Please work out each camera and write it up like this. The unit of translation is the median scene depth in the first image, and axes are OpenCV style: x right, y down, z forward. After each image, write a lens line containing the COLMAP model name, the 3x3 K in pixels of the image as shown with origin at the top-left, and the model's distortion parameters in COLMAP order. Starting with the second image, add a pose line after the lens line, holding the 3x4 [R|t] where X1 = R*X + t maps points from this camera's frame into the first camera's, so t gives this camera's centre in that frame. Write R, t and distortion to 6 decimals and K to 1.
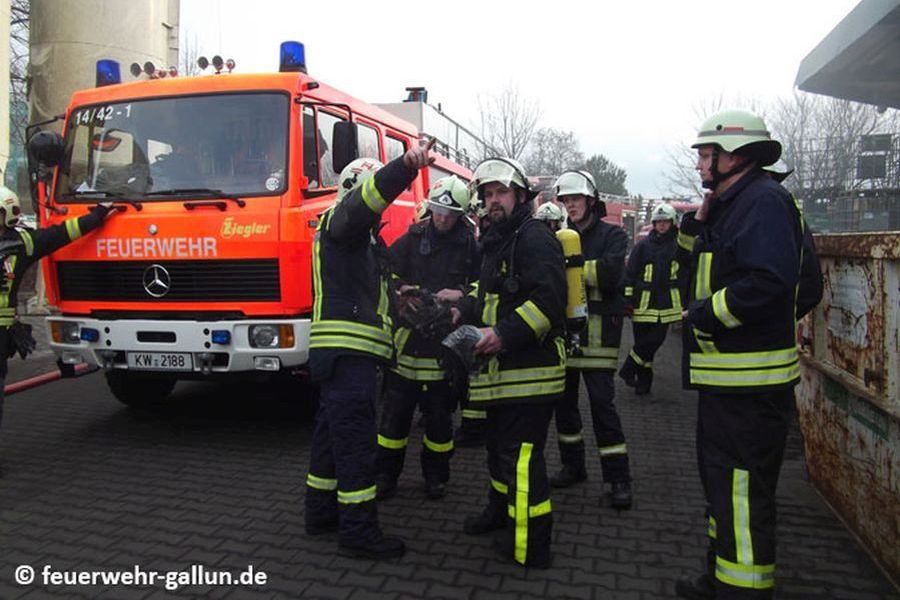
lens RADIAL K [[760.4, 0, 447.1], [0, 760.4, 296.9], [0, 0, 1]] dist [-0.031764, 0.036766]
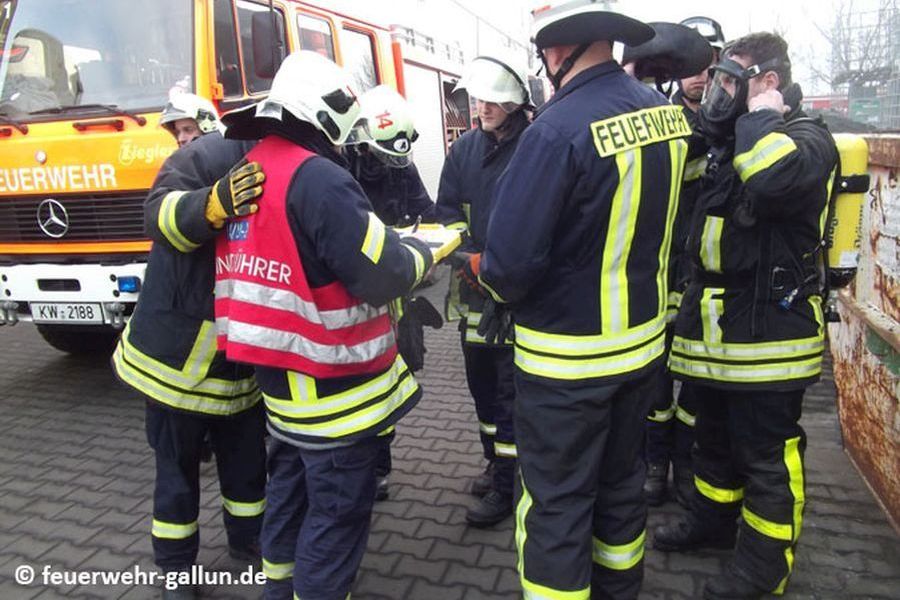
lens RADIAL K [[760.4, 0, 437.1], [0, 760.4, 301.2], [0, 0, 1]] dist [-0.031764, 0.036766]
pose [[0.998115, -0.026414, -0.055396, 0.086255], [0.033613, 0.990499, 0.133351, -0.027969], [0.051347, -0.134962, 0.989519, 0.181309]]
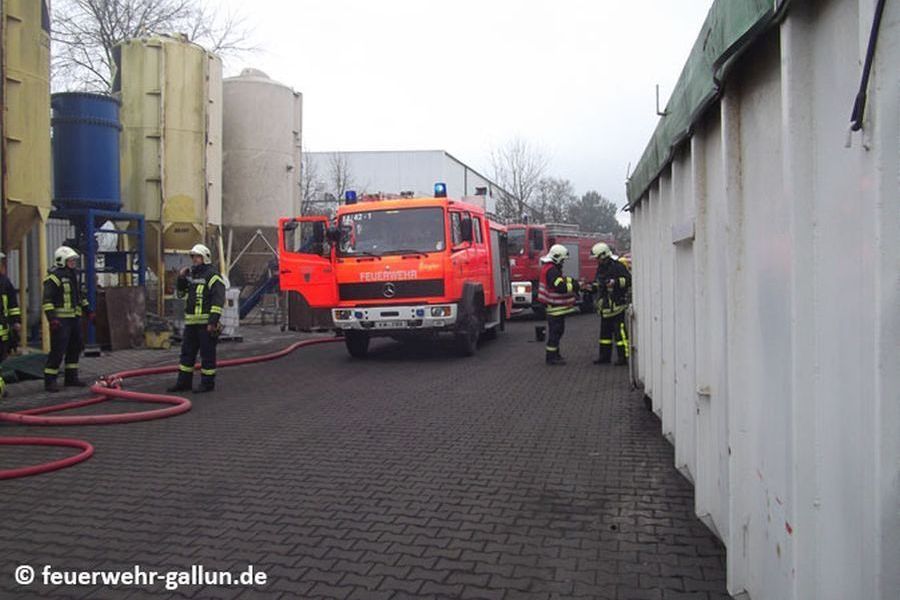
lens RADIAL K [[760.4, 0, 446.2], [0, 760.4, 305.3], [0, 0, 1]] dist [-0.031764, 0.036766]
pose [[0.999520, -0.030740, -0.003937, -0.202521], [0.030618, 0.999140, -0.027960, 0.096962], [0.004793, 0.027826, 0.999601, -1.334036]]
